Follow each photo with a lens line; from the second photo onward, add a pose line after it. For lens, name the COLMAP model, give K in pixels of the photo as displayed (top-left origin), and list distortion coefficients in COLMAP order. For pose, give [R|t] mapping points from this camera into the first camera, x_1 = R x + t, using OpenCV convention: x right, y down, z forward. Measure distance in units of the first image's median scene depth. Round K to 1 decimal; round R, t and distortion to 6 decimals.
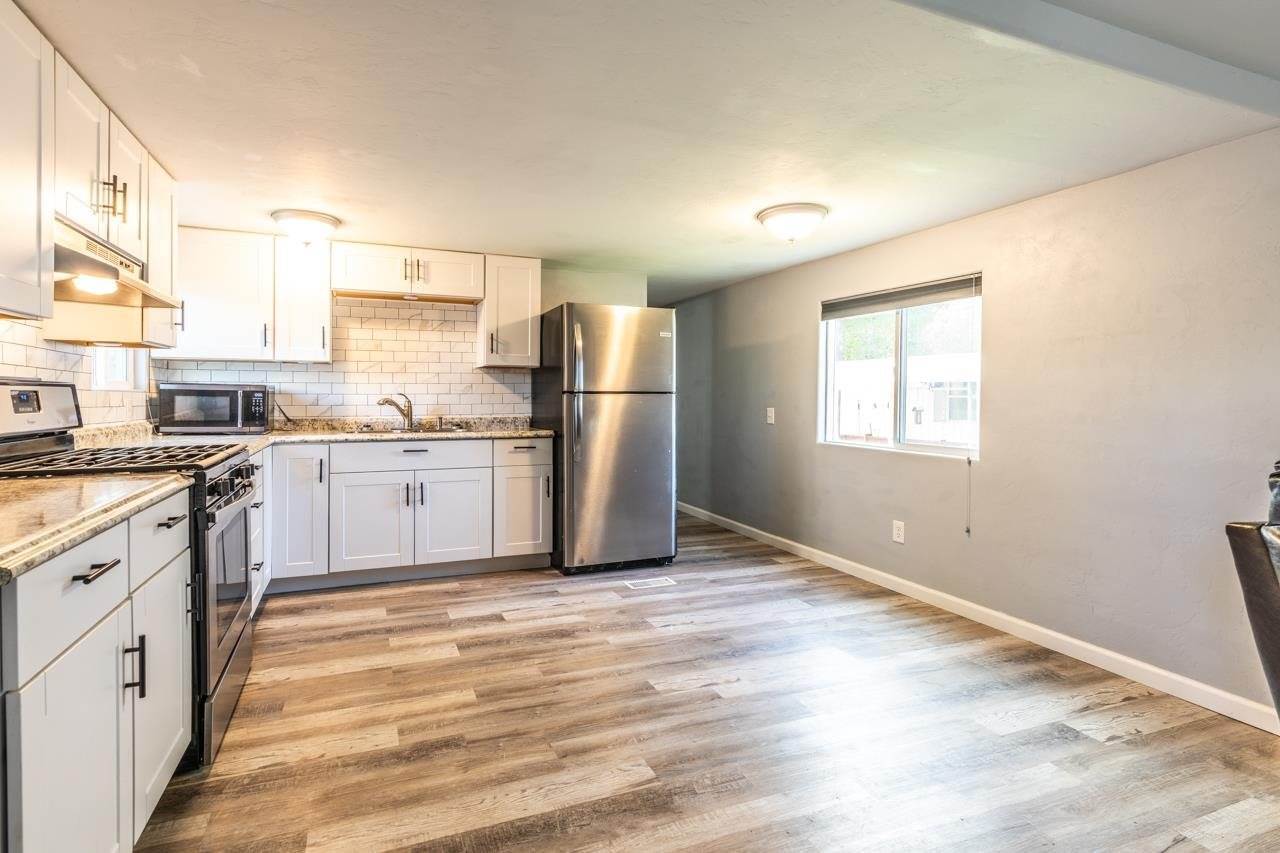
lens RADIAL K [[590.5, 0, 640.1], [0, 590.5, 401.5], [0, 0, 1]] dist [-0.003452, -0.000952]
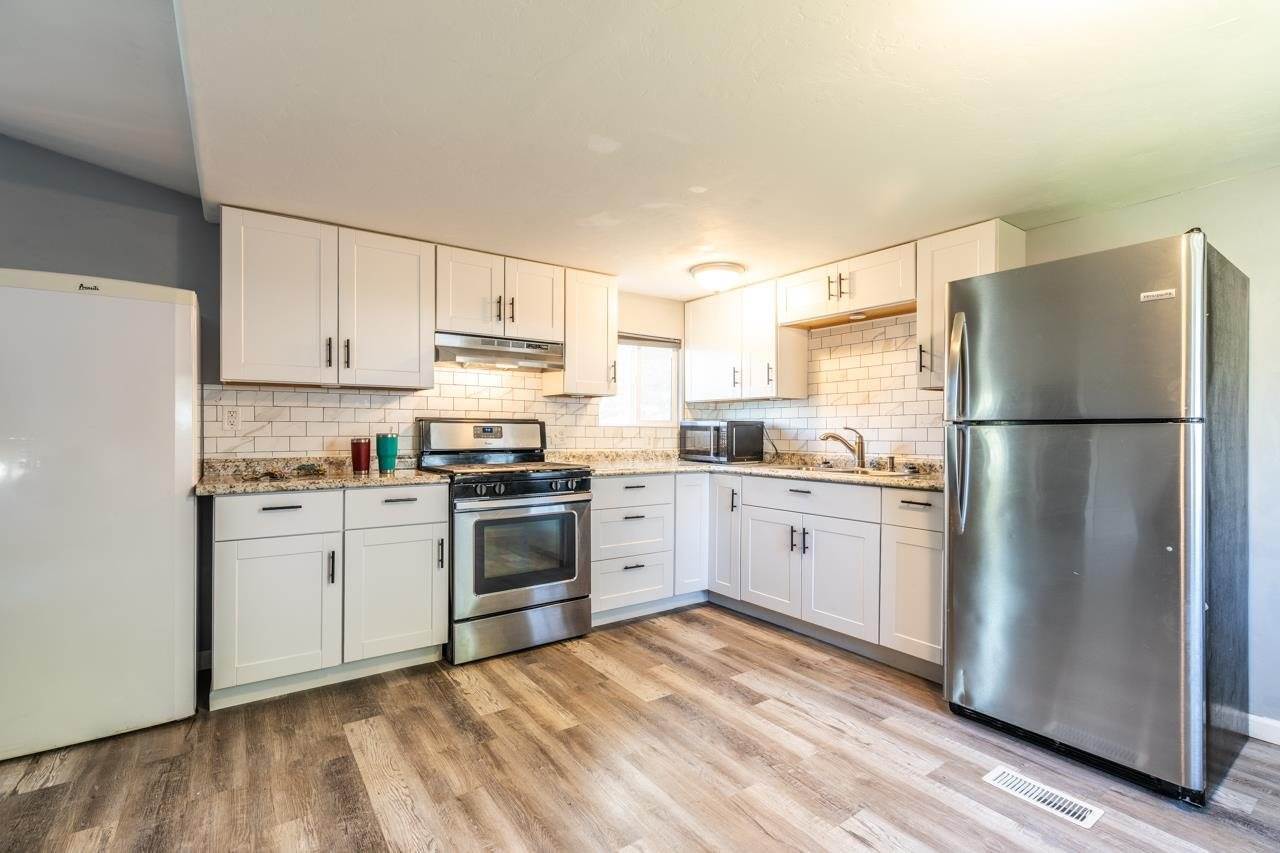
lens RADIAL K [[622.6, 0, 640.0], [0, 622.6, 426.5], [0, 0, 1]] dist [-0.002484, -0.000203]
pose [[0.201653, -0.011869, -0.979385, 0.545098], [-0.012007, 0.999821, -0.014589, 0.002475], [0.979383, 0.014702, 0.201475, 0.629133]]
